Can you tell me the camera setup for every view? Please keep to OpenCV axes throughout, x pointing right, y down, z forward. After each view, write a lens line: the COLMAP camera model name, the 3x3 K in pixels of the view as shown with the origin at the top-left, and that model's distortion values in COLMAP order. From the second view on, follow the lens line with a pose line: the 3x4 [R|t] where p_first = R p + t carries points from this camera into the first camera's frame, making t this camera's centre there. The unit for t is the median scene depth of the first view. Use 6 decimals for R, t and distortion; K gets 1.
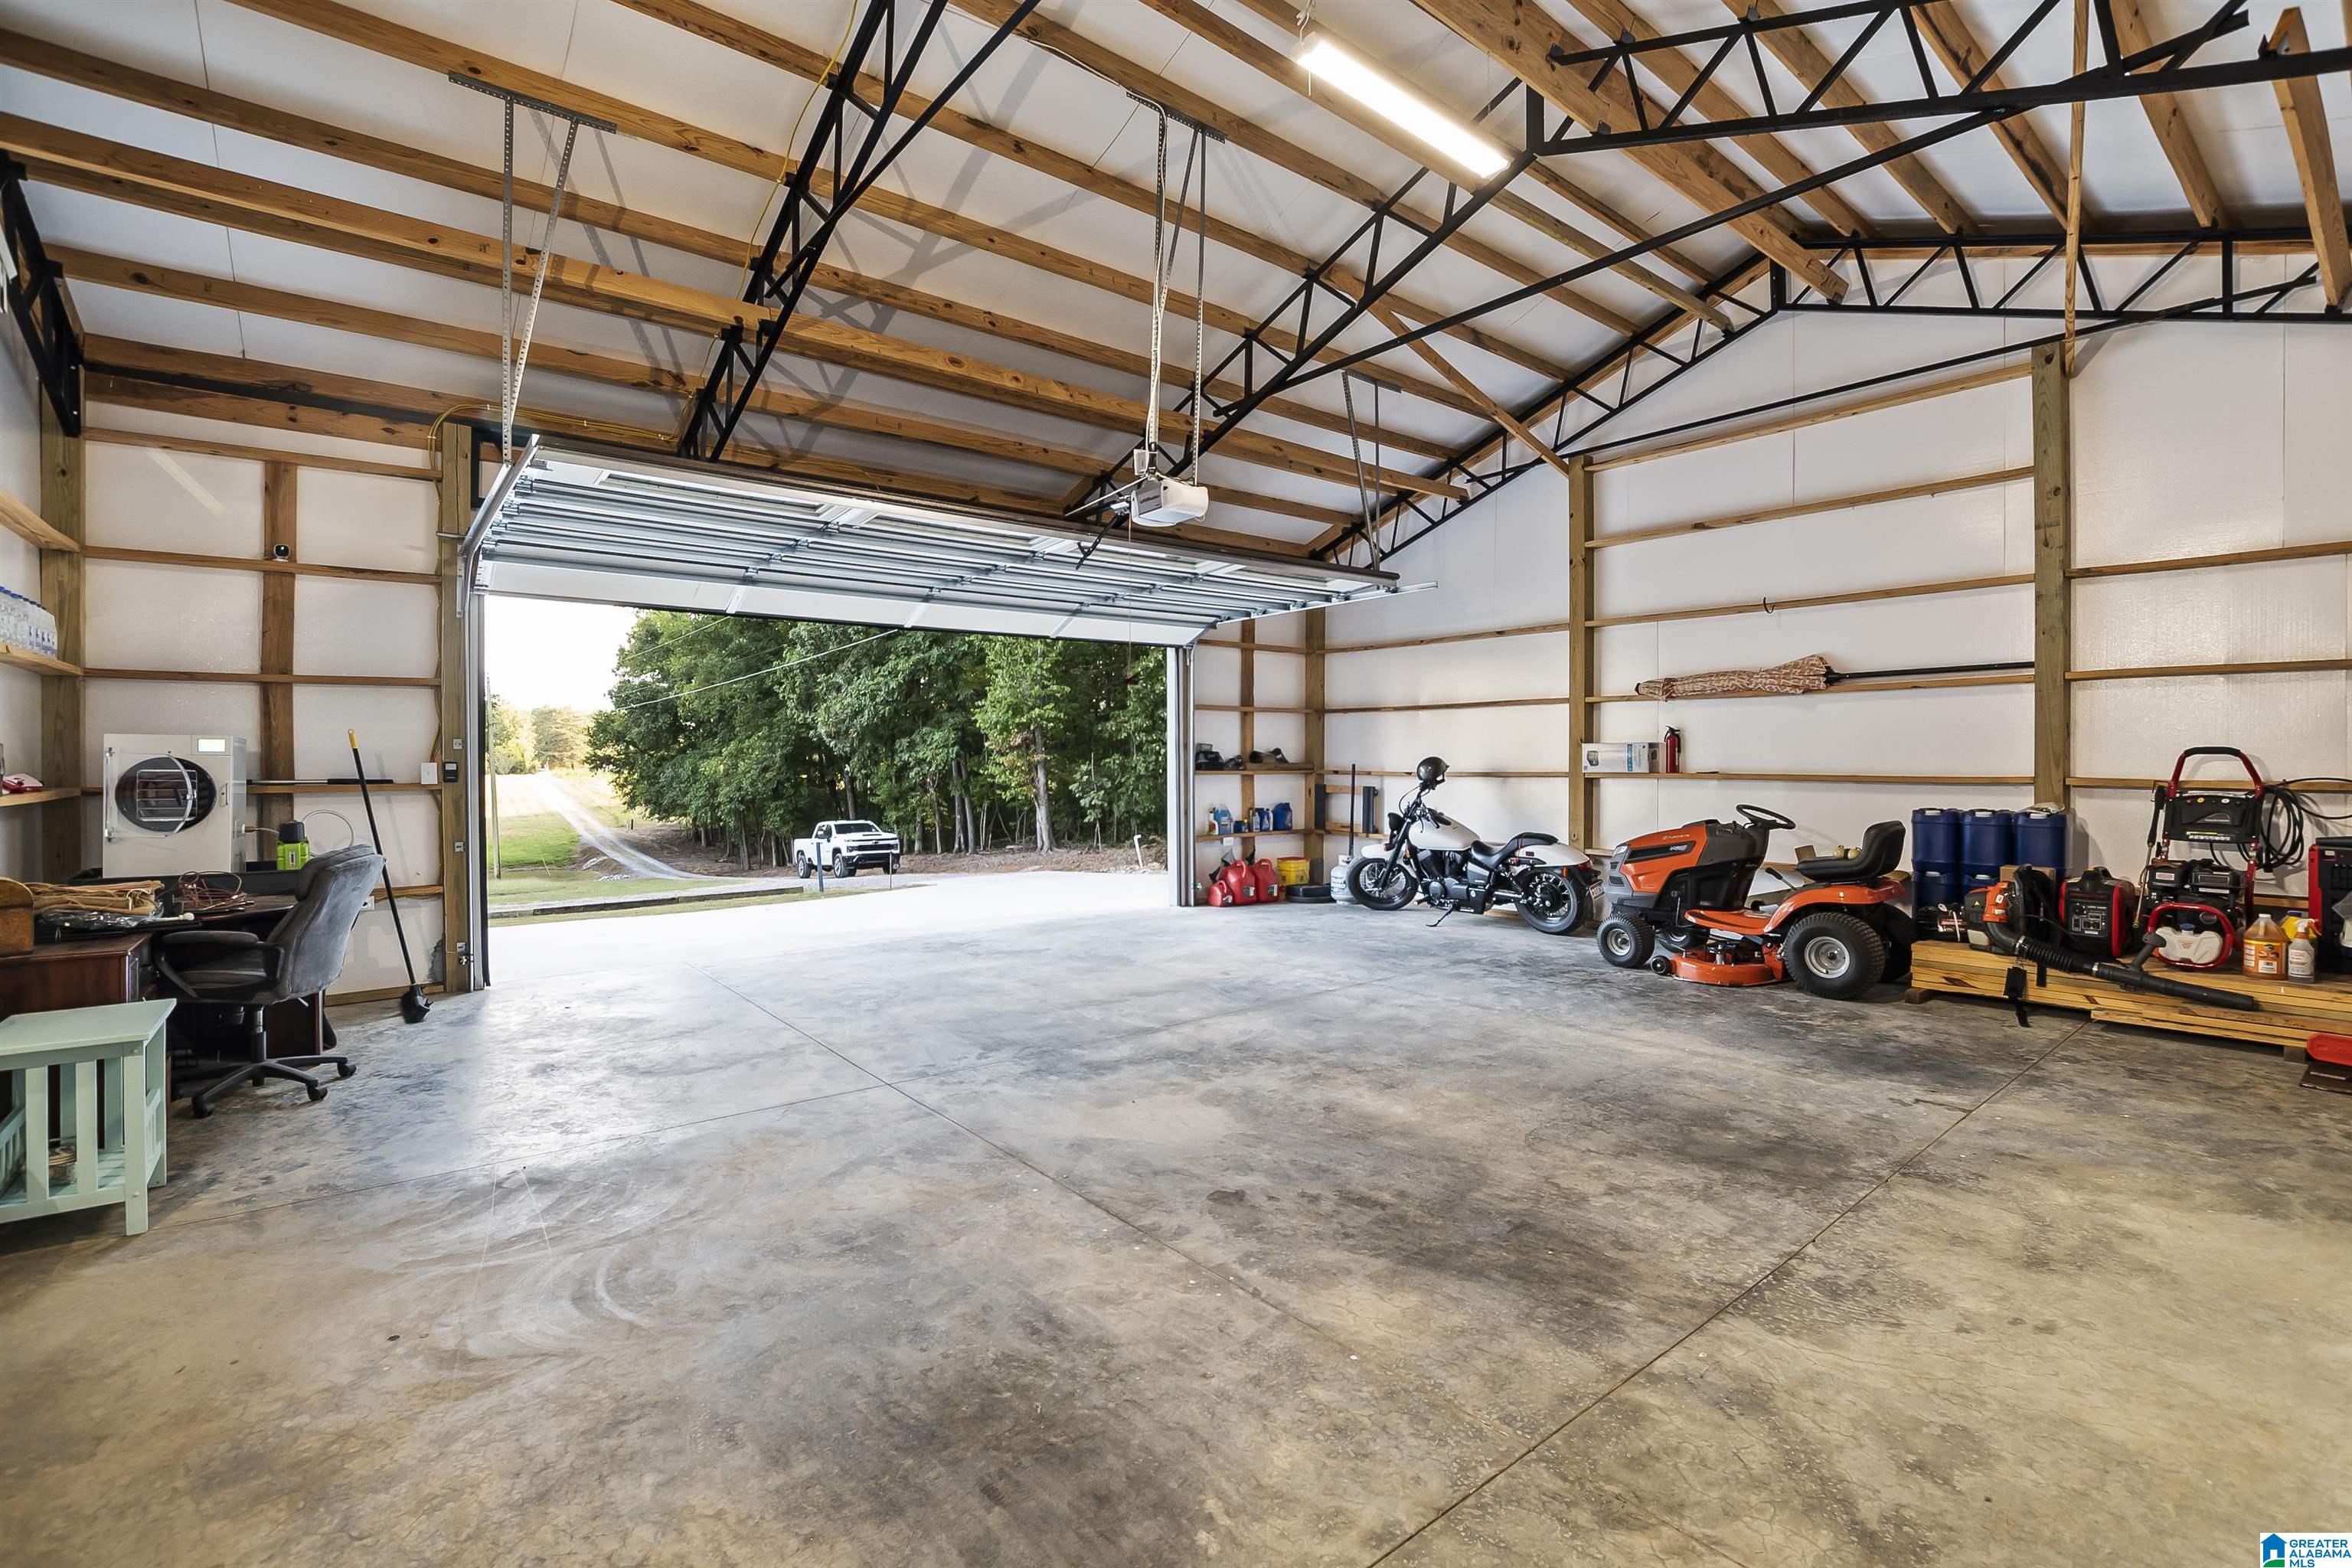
lens RADIAL K [[1036.8, 0, 1172.8], [0, 1036.8, 766.8], [0, 0, 1]] dist [-0.000755, -0.000027]
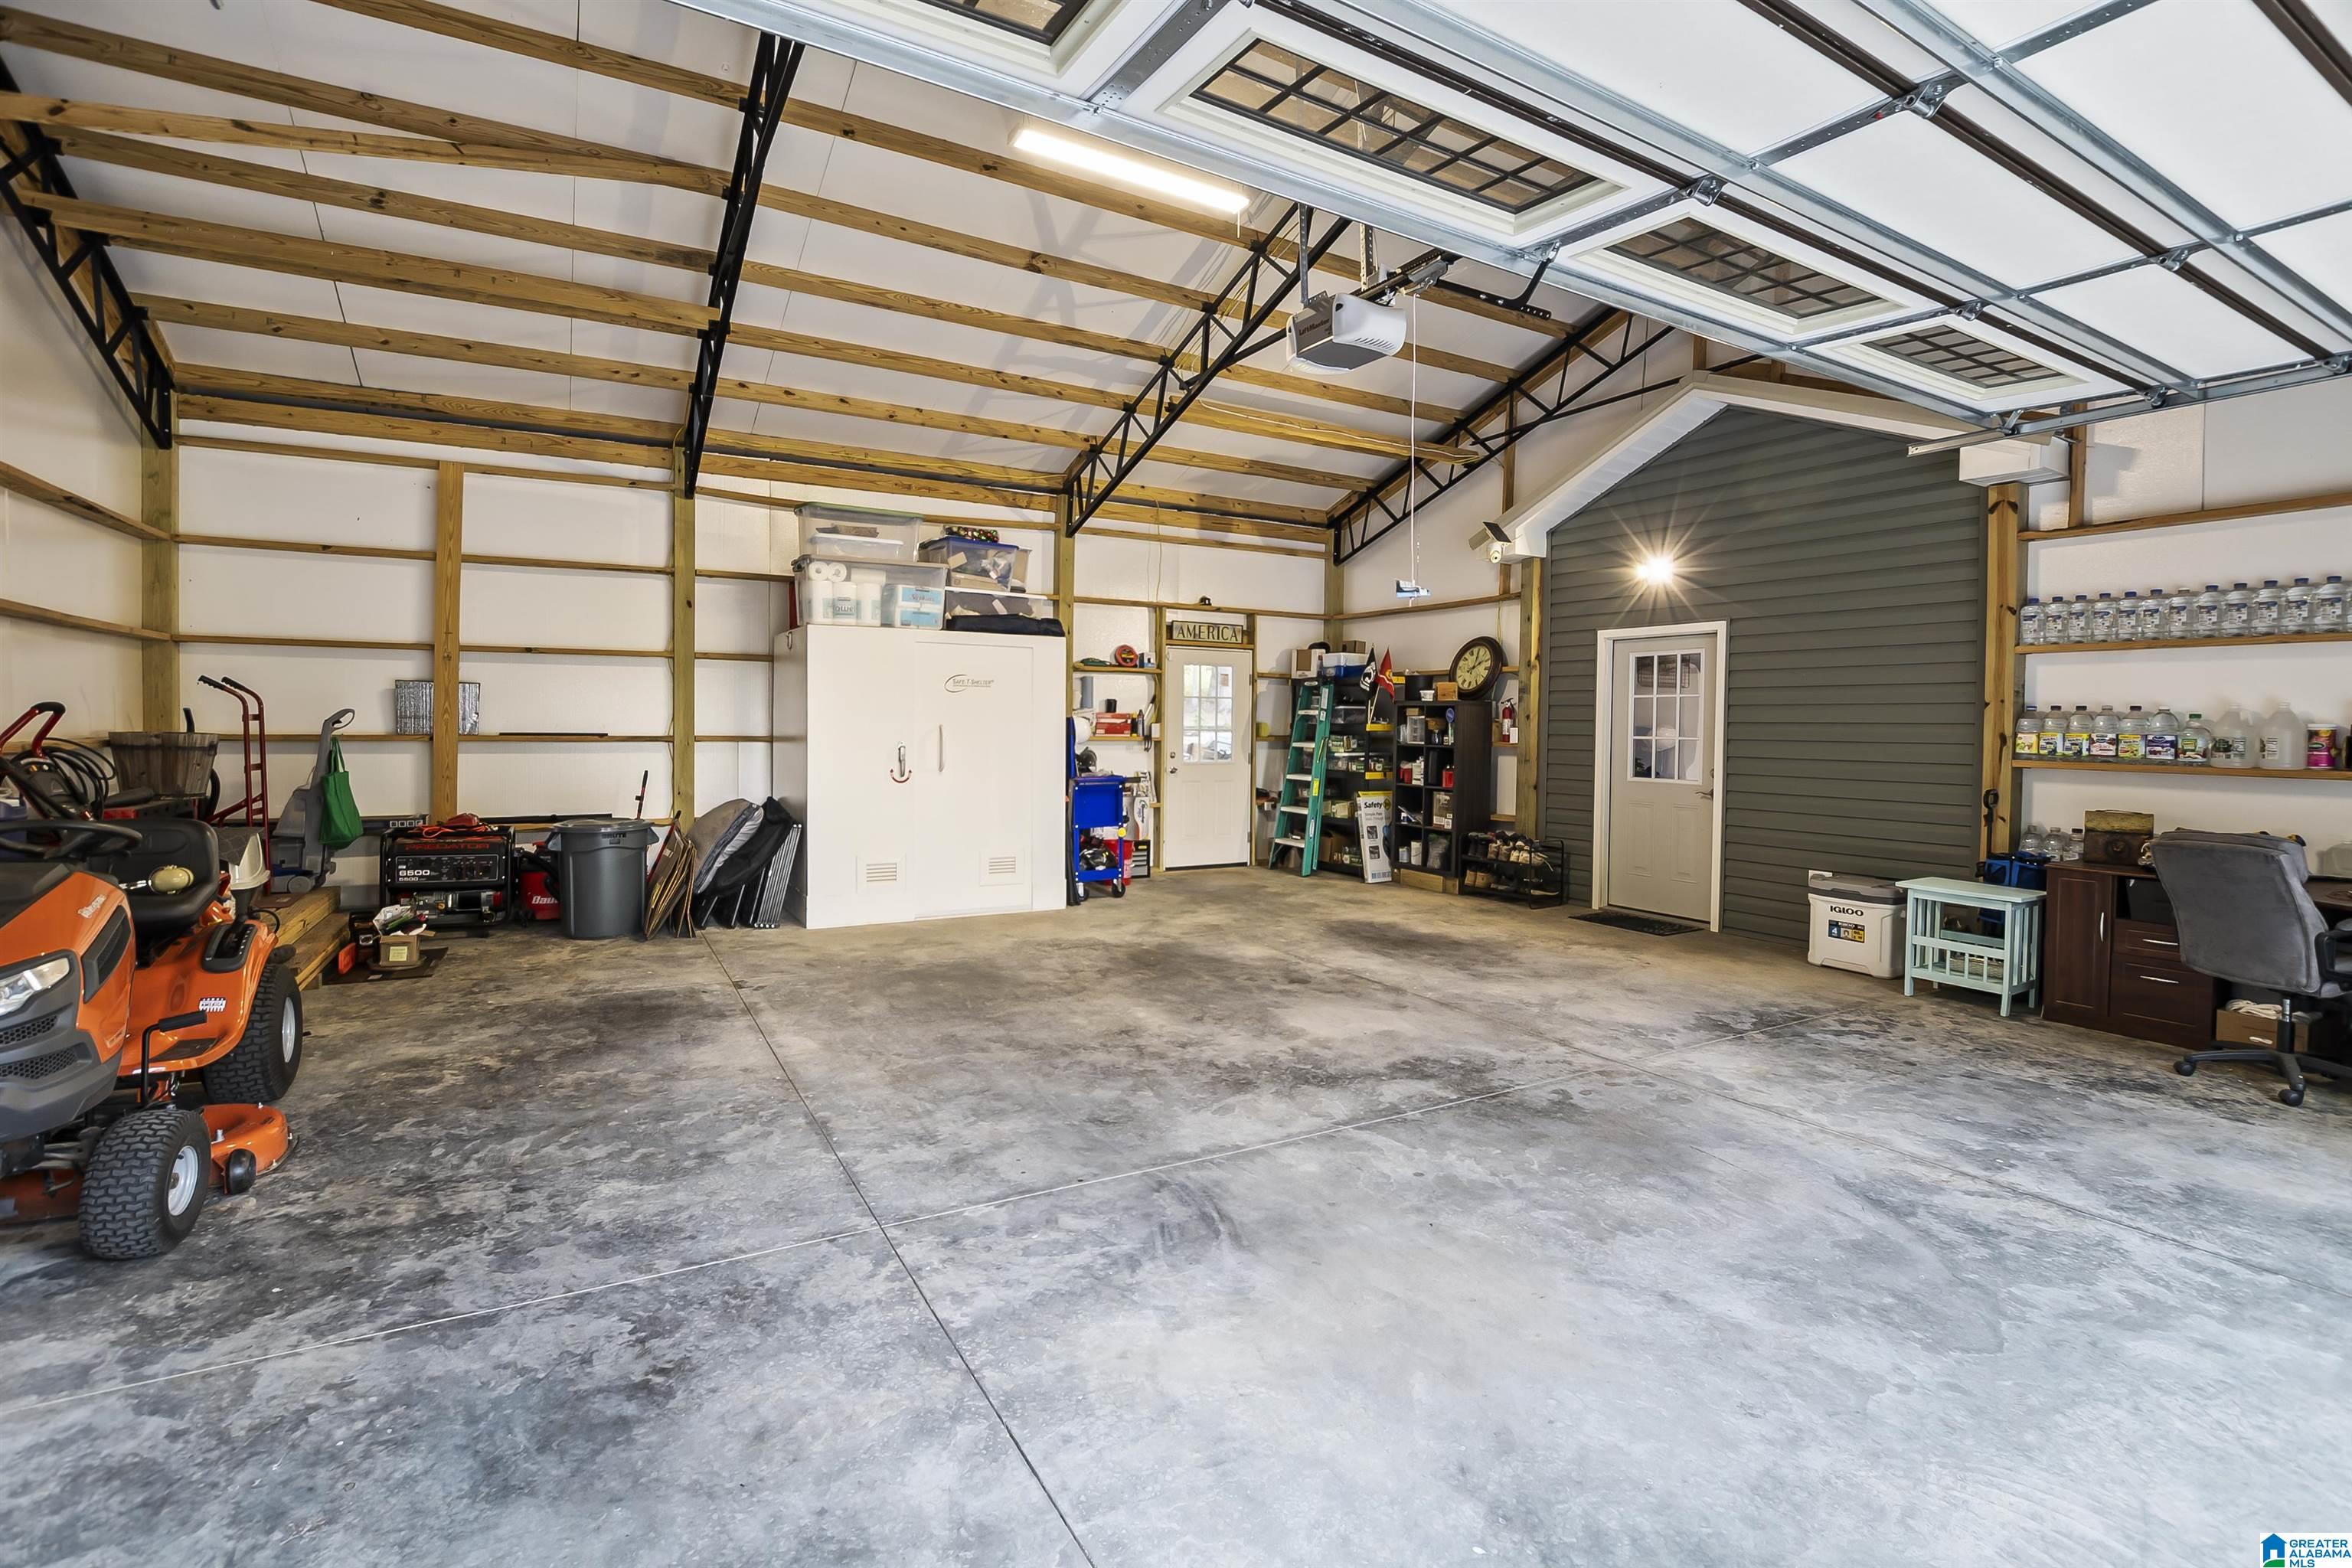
lens RADIAL K [[1036.8, 0, 1180.5], [0, 1036.8, 767.0], [0, 0, 1]] dist [-0.000755, -0.000027]
pose [[-0.988862, -0.013549, 0.148220, -0.002719], [-0.007187, 0.999033, 0.043375, -0.011991], [-0.148664, 0.041827, -0.988003, 1.913007]]
